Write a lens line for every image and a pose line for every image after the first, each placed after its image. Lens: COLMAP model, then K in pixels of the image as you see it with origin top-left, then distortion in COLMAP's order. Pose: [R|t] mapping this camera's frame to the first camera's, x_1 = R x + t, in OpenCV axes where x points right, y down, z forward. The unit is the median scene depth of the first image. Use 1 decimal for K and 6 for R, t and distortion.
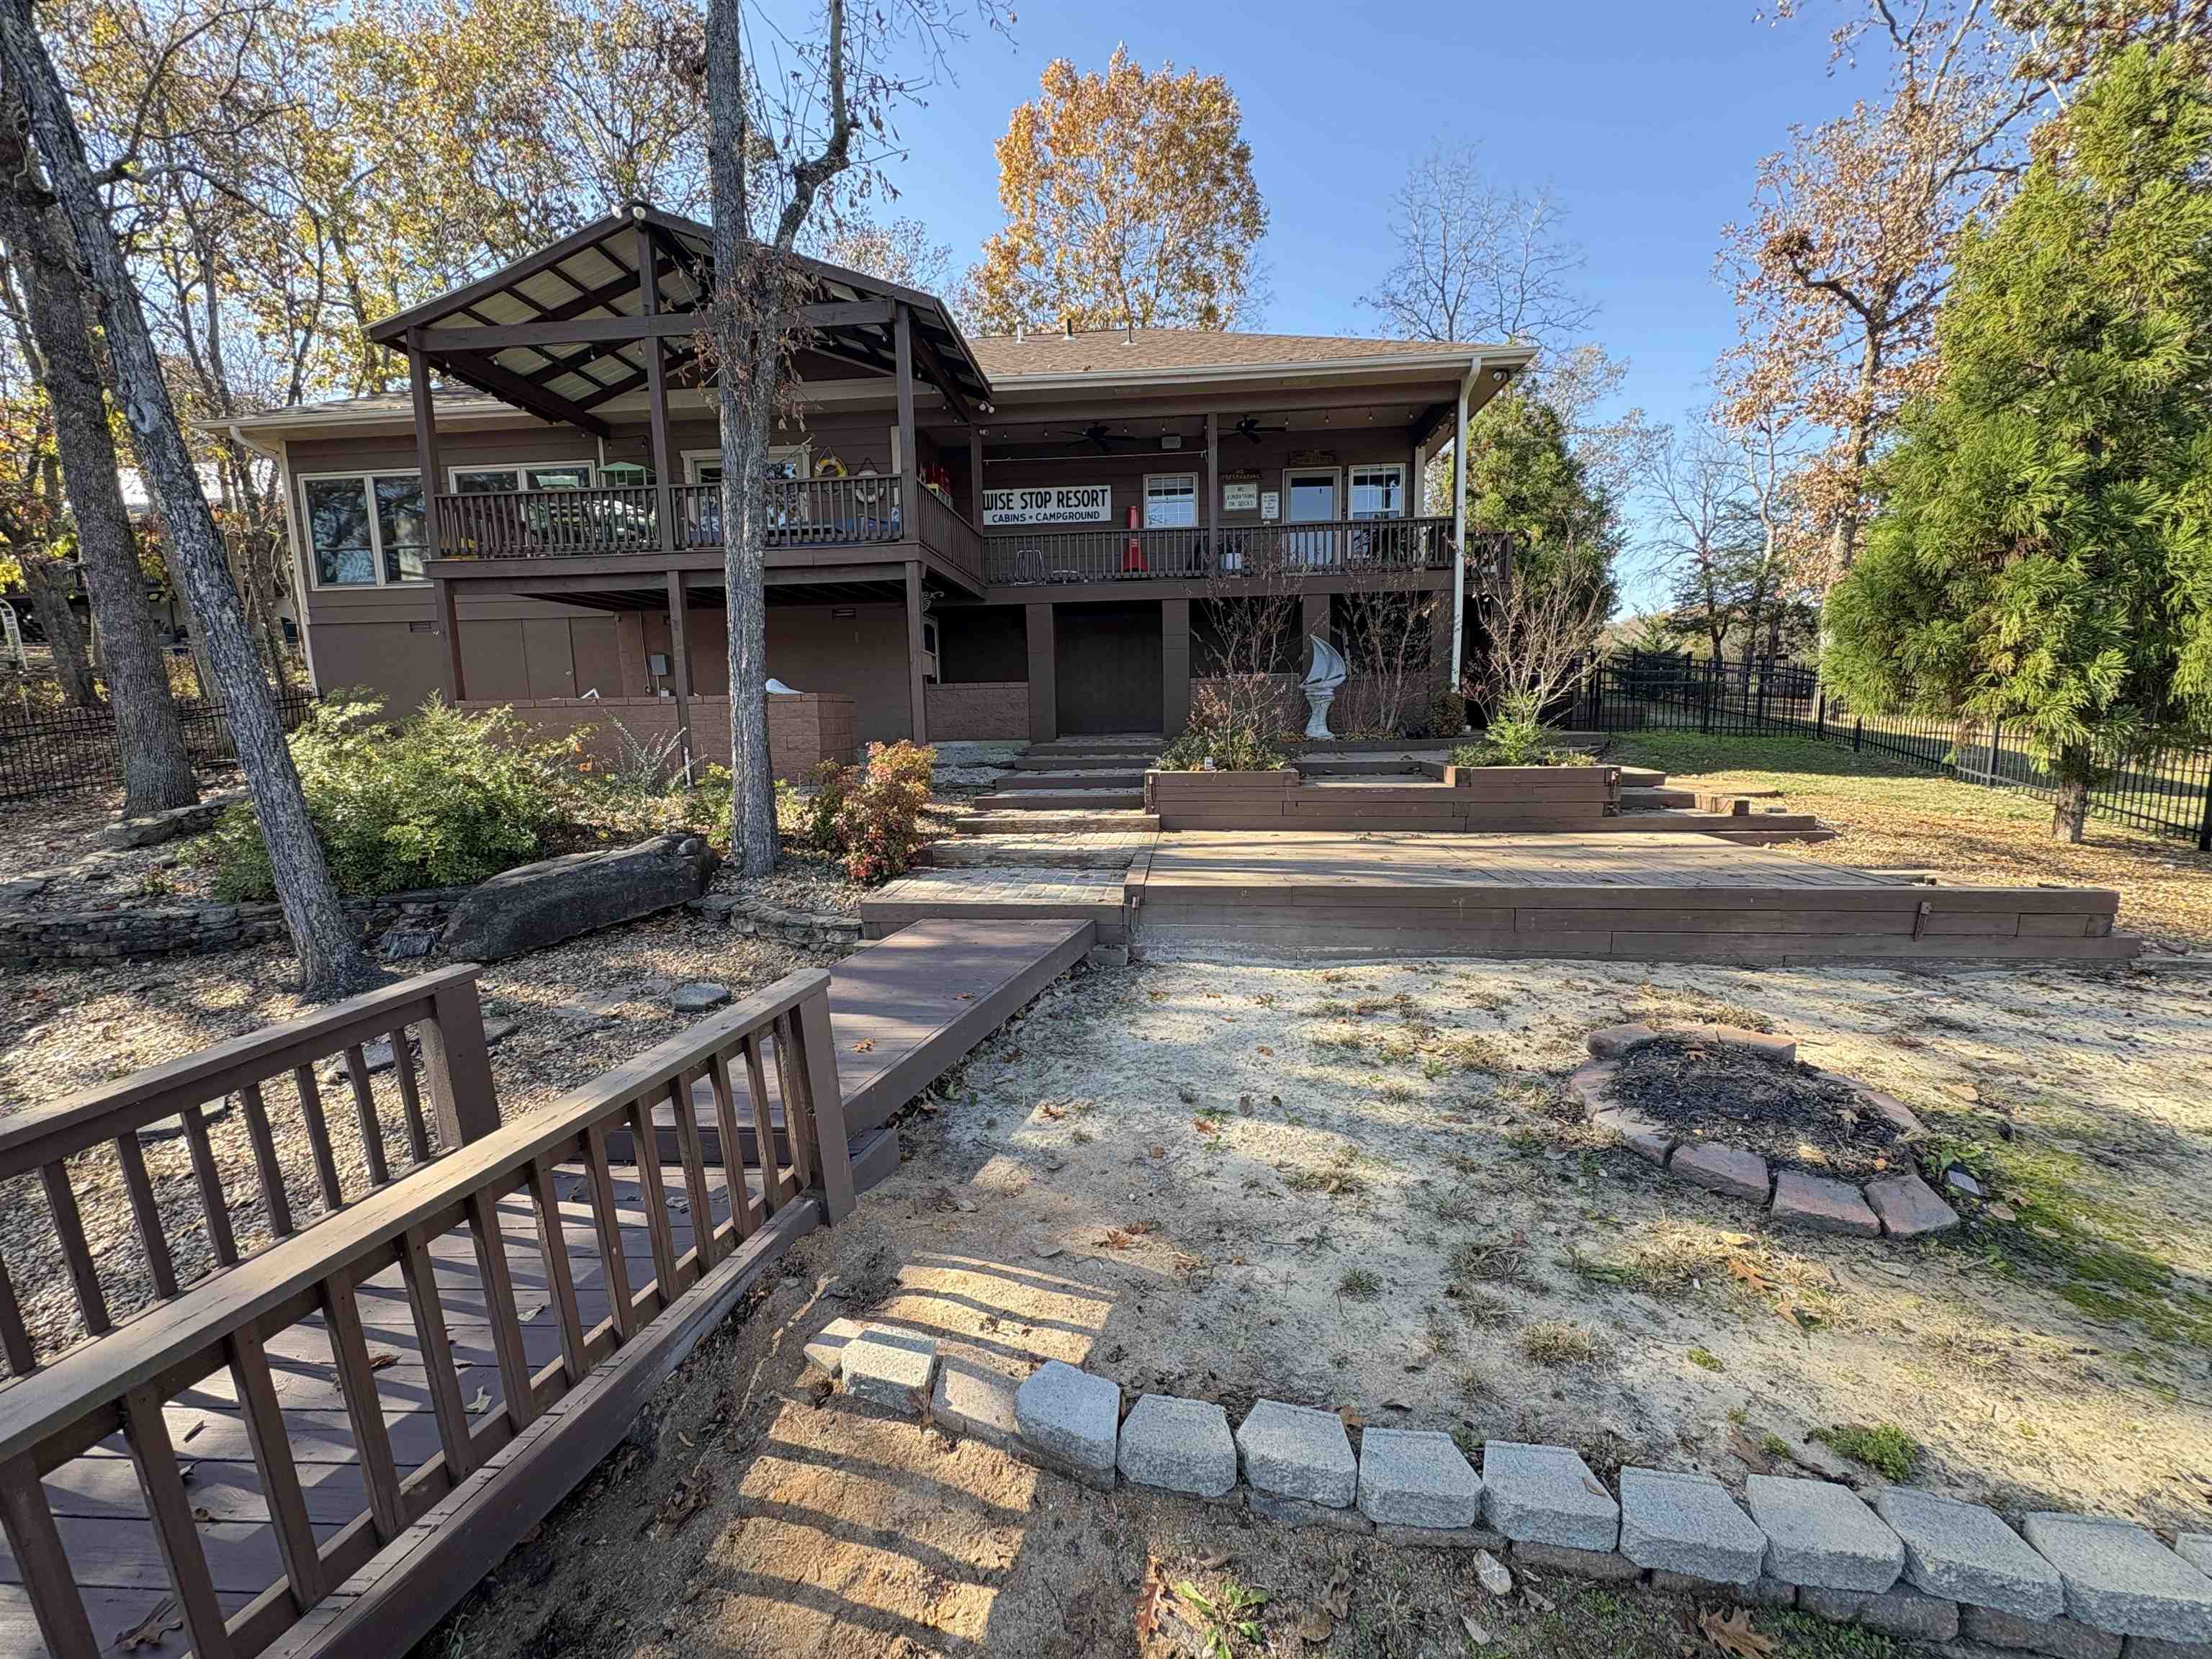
lens RADIAL K [[880.3, 0, 1109.2], [0, 880.3, 828.1], [0, 0, 1]] dist [-0.000650, 0.000411]
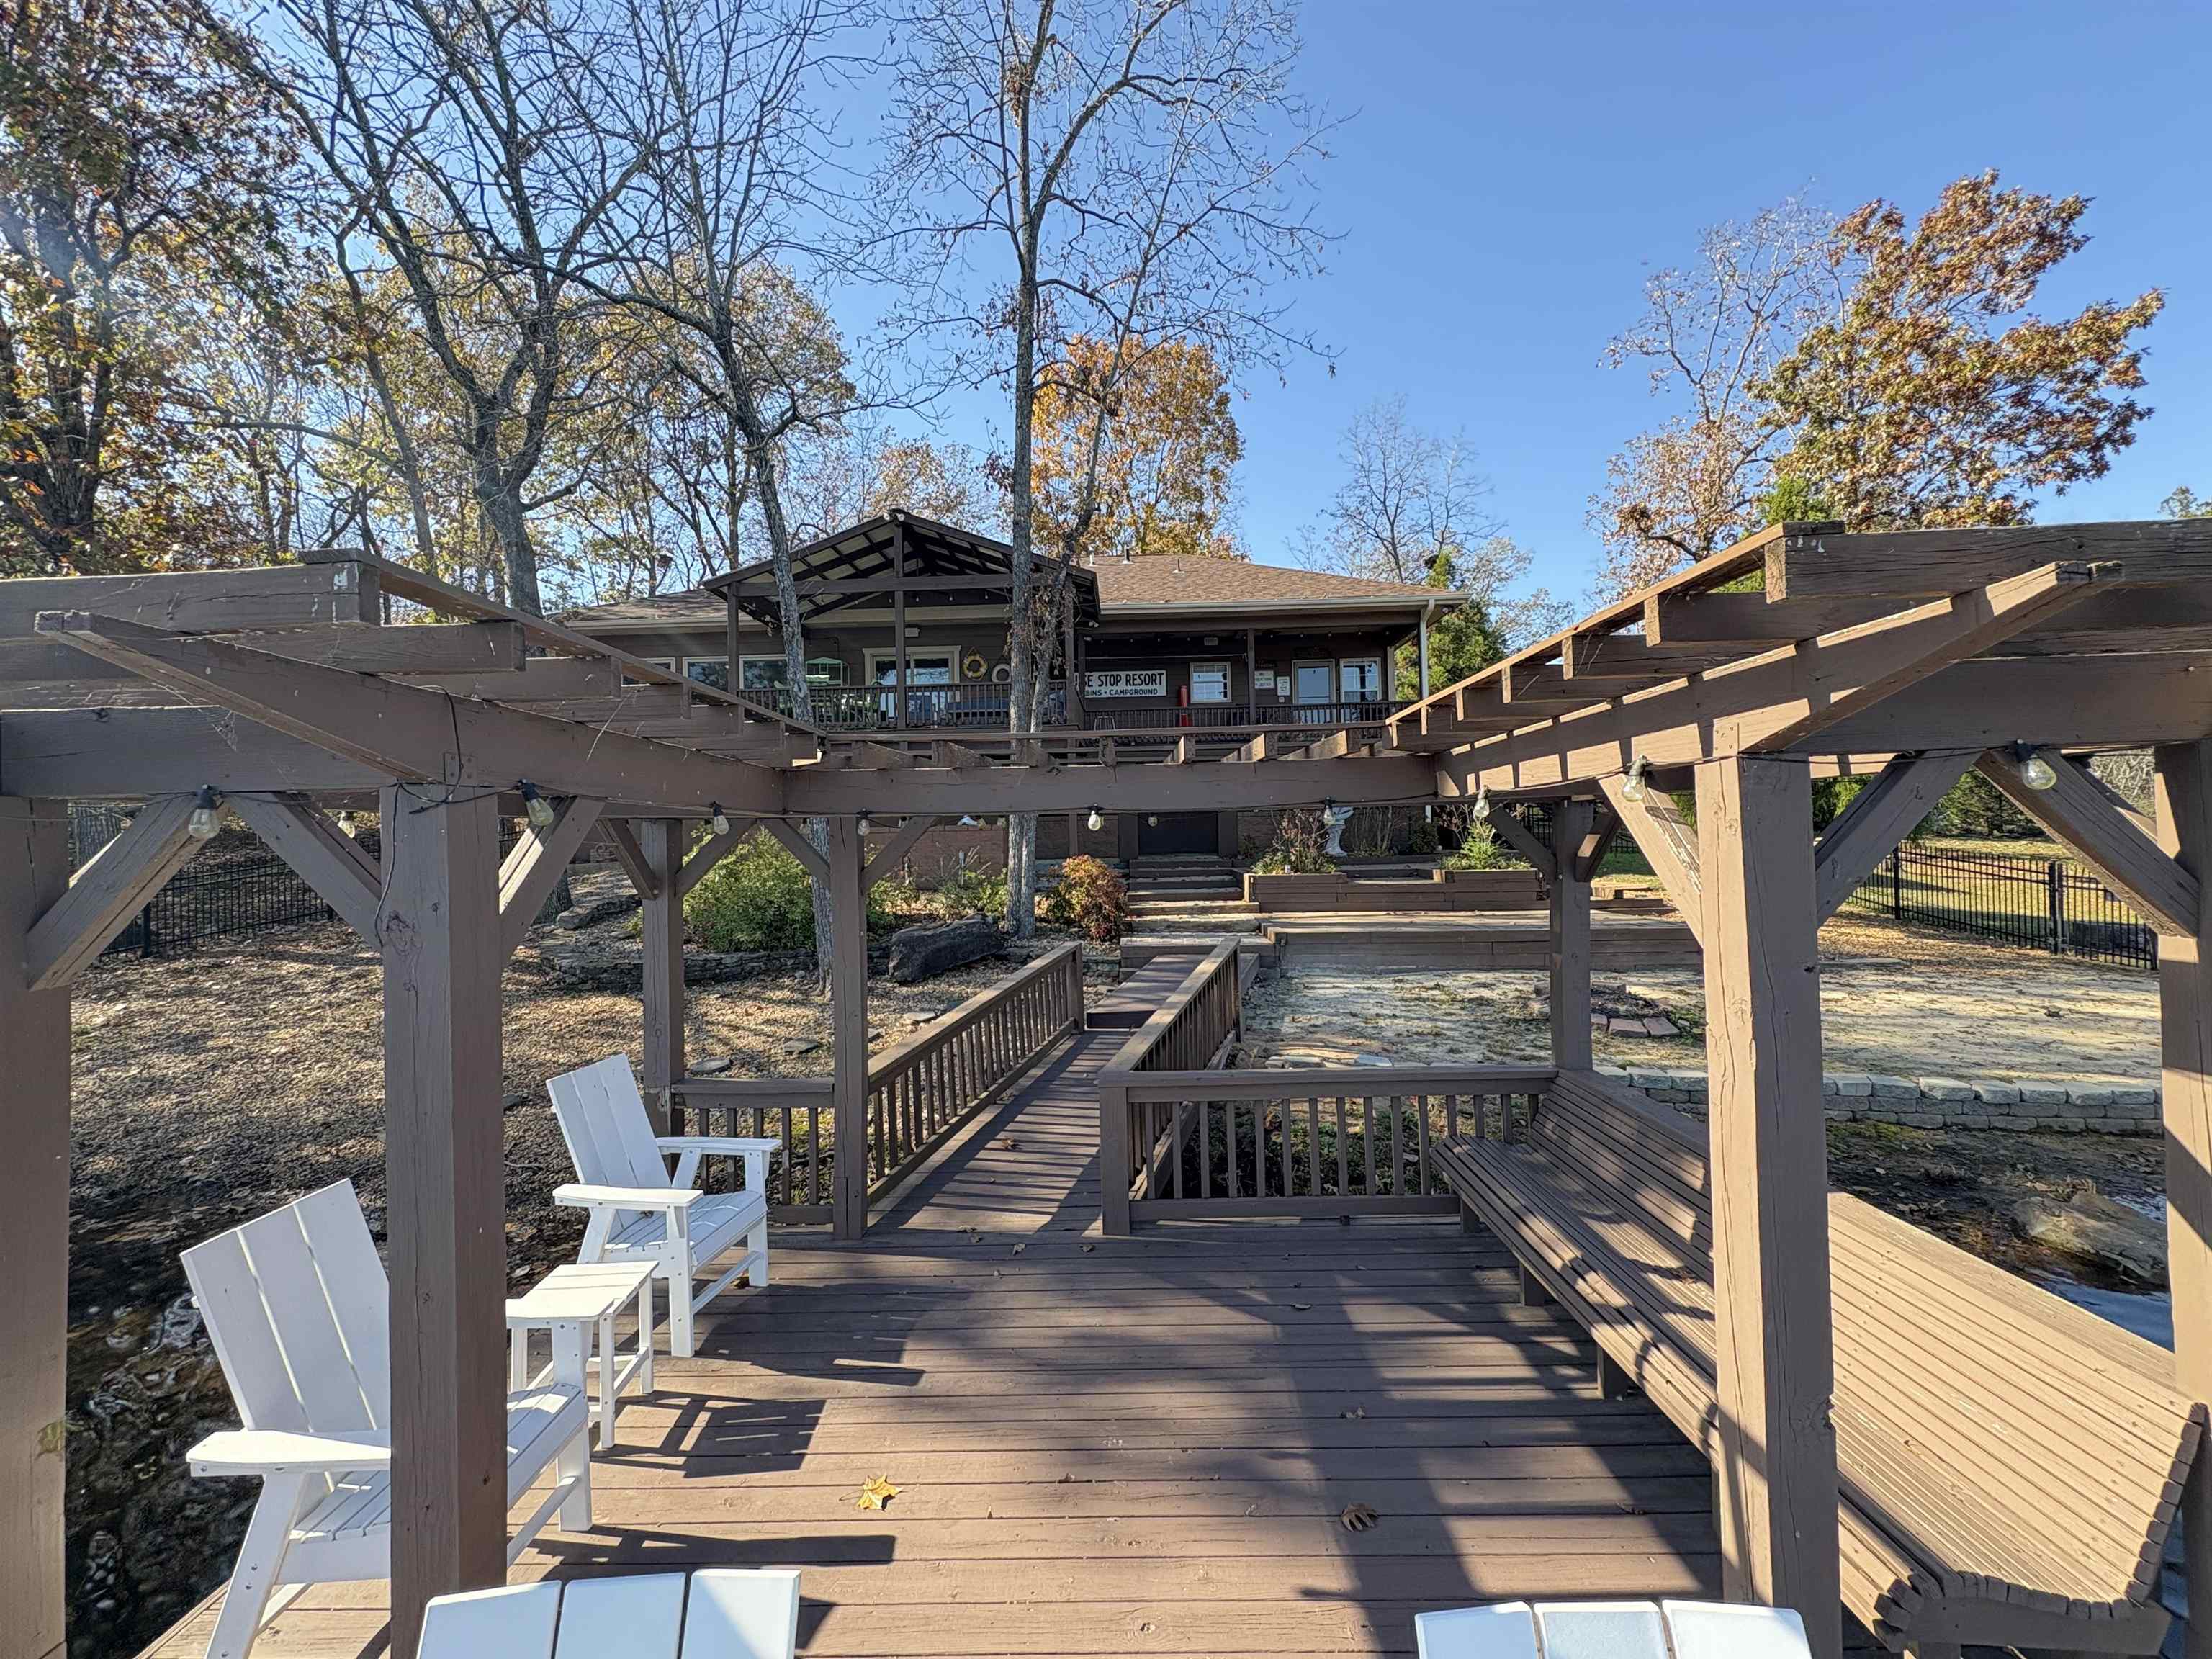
lens RADIAL K [[880.3, 0, 1105.8], [0, 880.3, 827.1], [0, 0, 1]] dist [-0.000650, 0.000411]
pose [[0.998640, -0.002223, 0.052089, -0.163835], [0.009609, 0.989824, -0.141974, 0.039987], [-0.051243, 0.142281, 0.988499, -0.301246]]
